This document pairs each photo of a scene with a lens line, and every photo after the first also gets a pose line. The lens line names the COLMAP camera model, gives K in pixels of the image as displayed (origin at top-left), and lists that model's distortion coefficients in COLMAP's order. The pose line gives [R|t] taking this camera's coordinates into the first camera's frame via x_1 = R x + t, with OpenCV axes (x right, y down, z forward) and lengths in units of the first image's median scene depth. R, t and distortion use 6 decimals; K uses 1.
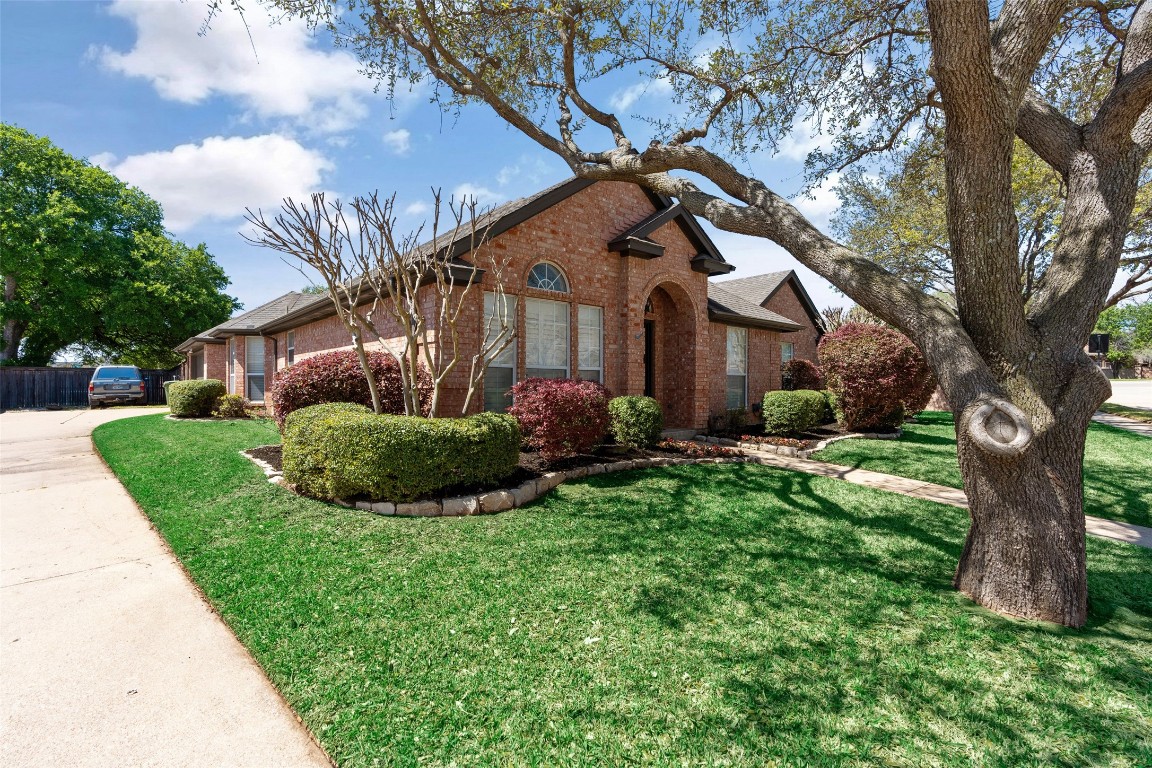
lens RADIAL K [[526.8, 0, 576.0], [0, 526.8, 384.0], [0, 0, 1]] dist [-0.003816, -0.000341]
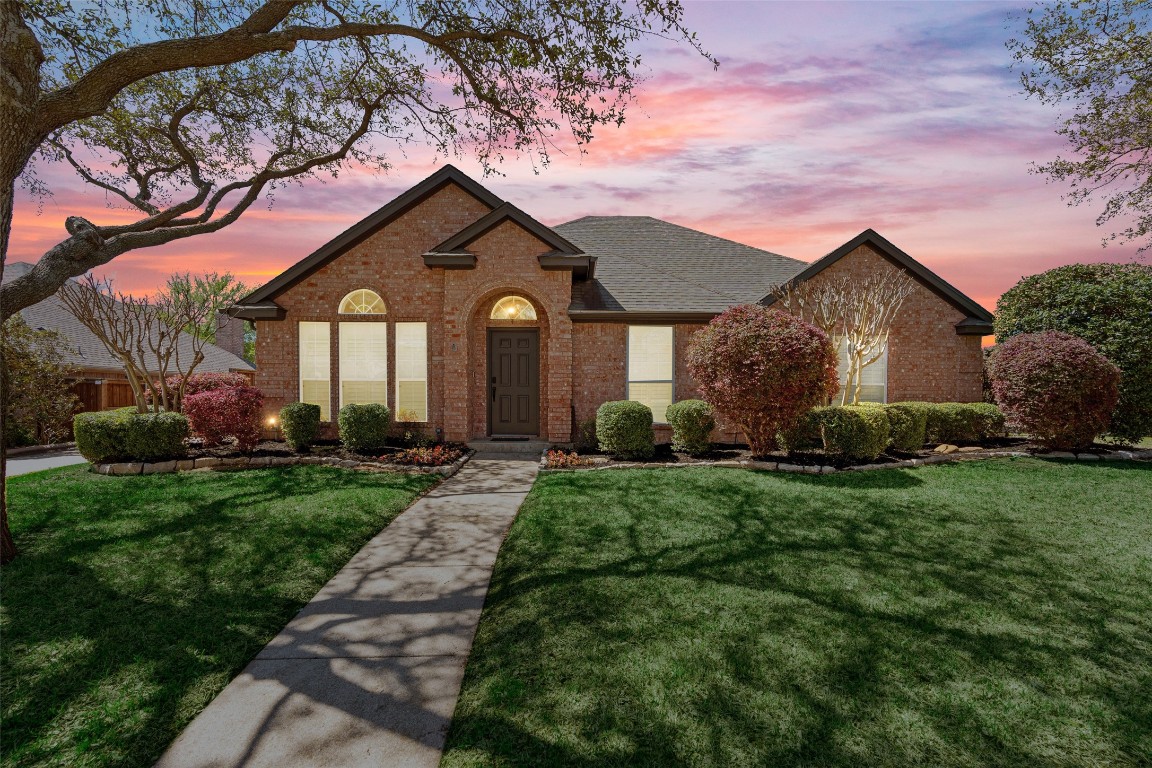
lens RADIAL K [[535.9, 0, 576.9], [0, 535.9, 415.5], [0, 0, 1]] dist [-0.002066, 0.000237]
pose [[0.762486, 0.017150, -0.646778, 1.003645], [0.002019, 0.999581, 0.028886, 0.013737], [0.647002, -0.023331, 0.762131, 0.360961]]
